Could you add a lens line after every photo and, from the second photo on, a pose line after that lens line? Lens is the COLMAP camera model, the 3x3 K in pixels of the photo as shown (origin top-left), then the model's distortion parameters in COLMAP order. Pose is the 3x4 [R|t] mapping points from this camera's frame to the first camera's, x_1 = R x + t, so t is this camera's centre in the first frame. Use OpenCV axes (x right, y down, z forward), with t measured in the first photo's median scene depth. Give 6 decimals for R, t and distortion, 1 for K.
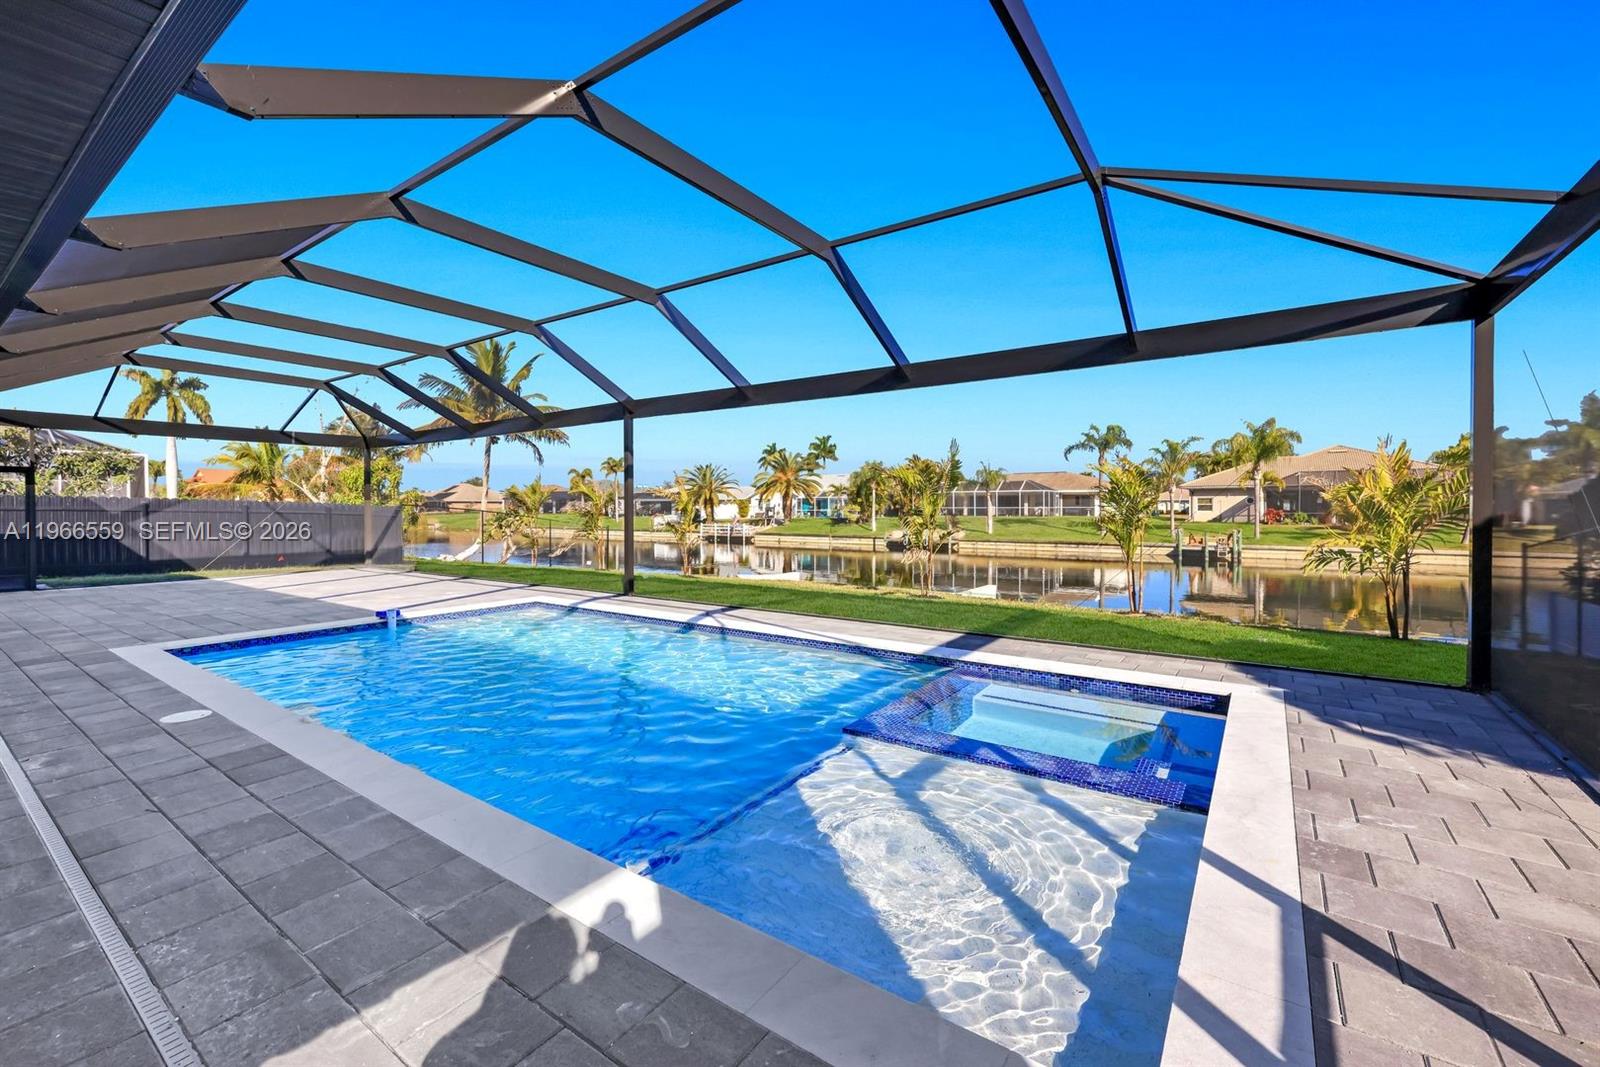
lens RADIAL K [[670.6, 0, 775.1], [0, 670.6, 510.3], [0, 0, 1]] dist [0.000855, -0.000056]
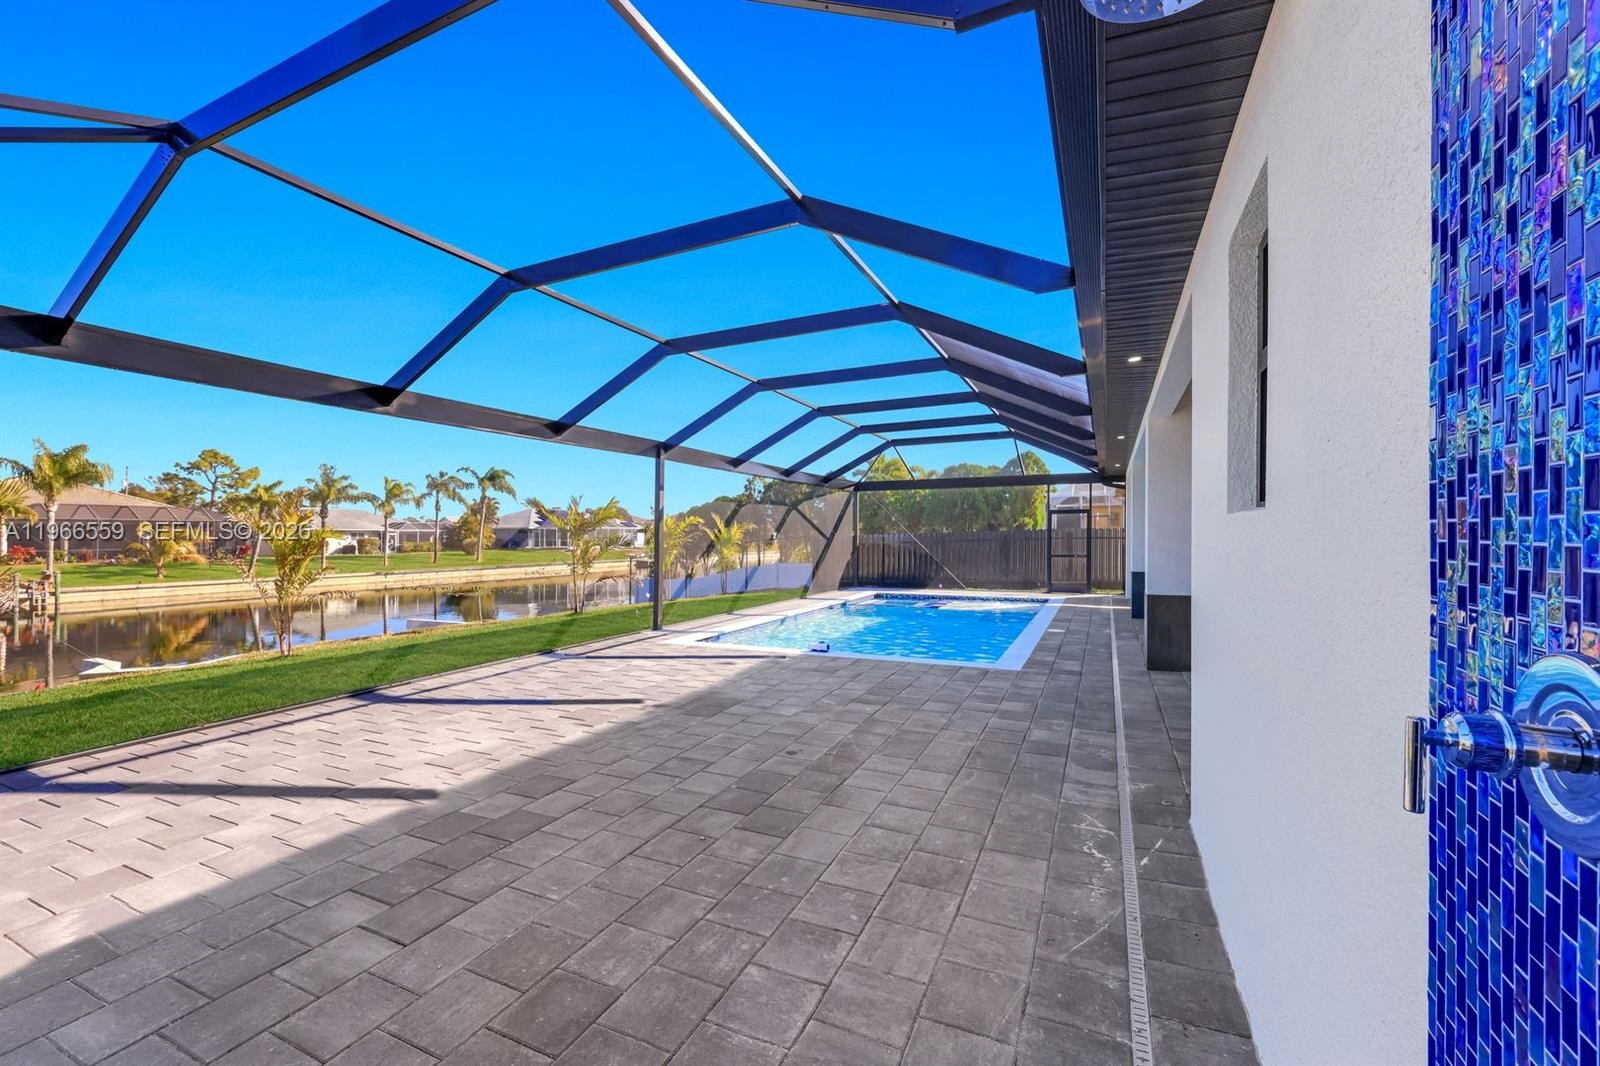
lens RADIAL K [[657.6, 0, 797.0], [0, 657.6, 525.6], [0, 0, 1]] dist [-0.001441, -0.000332]
pose [[-0.193682, 0.018855, 0.980883, -0.226644], [0.011720, 0.999788, -0.016904, -0.002243], [-0.980994, 0.008222, -0.193862, 0.177868]]
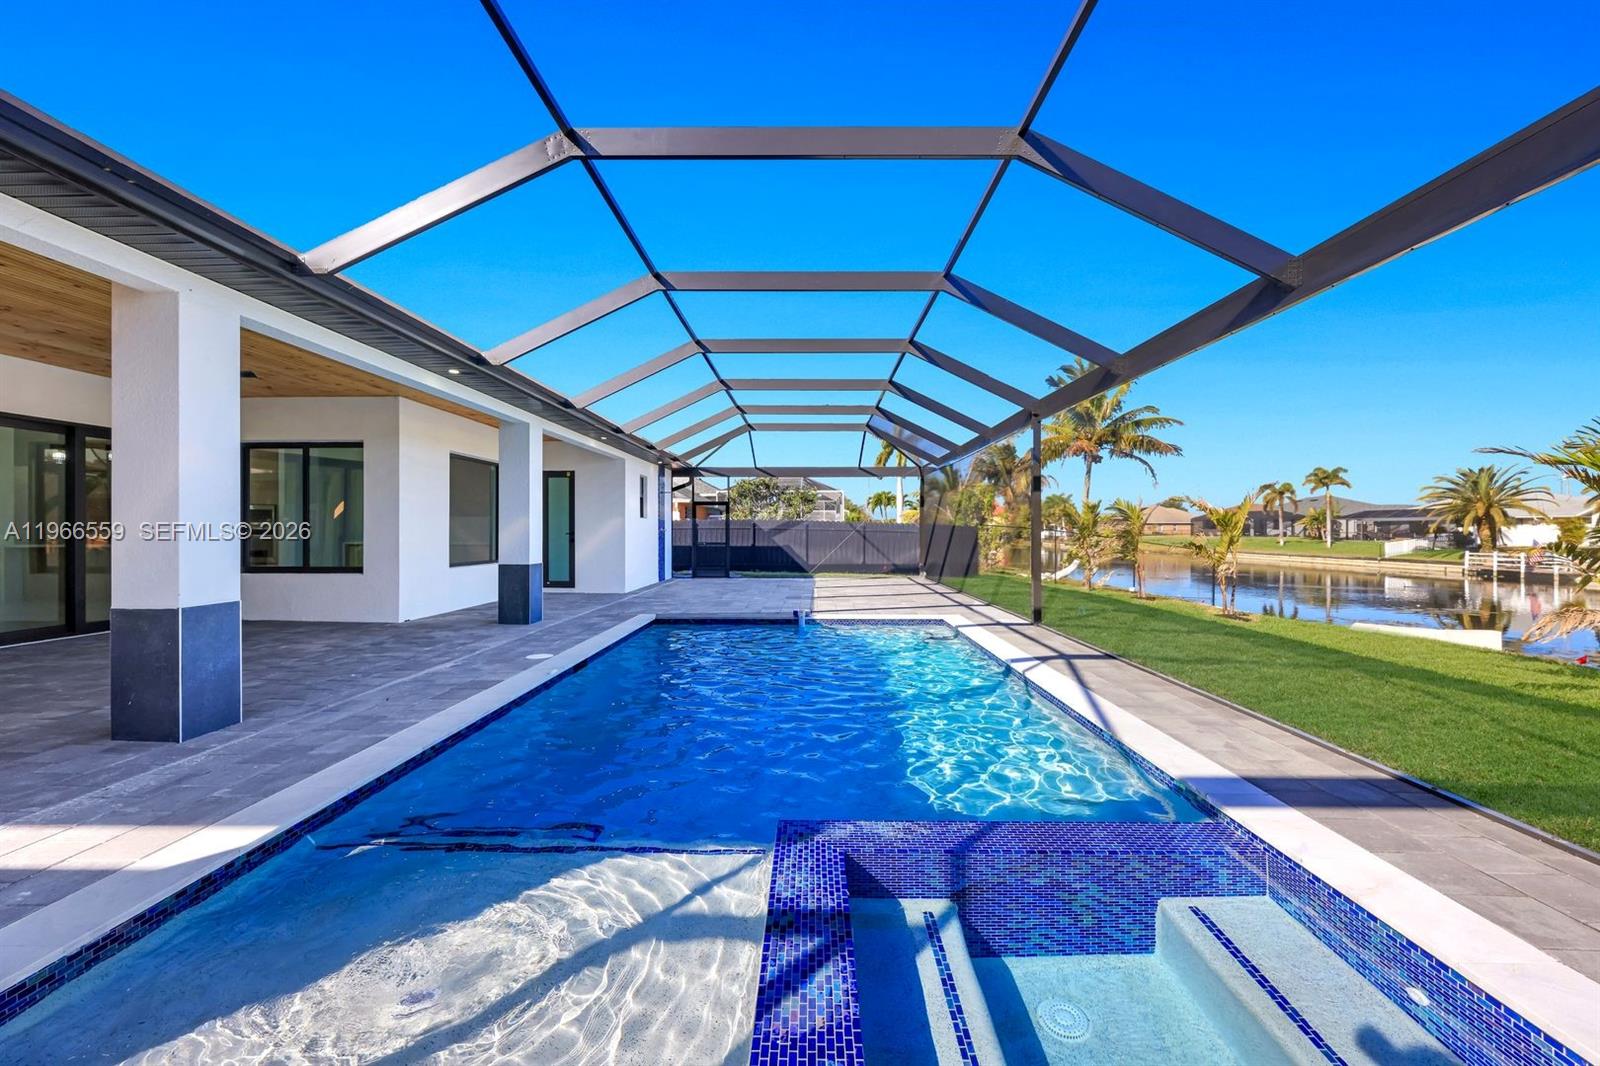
lens RADIAL K [[648.6, 0, 804.1], [0, 648.6, 529.1], [0, 0, 1]] dist [-0.000278, 0.000208]
pose [[0.576876, 0.001884, -0.816830, 0.053022], [-0.005585, 0.999983, -0.001638, 0.001044], [0.816813, 0.005507, 0.576876, 0.048770]]
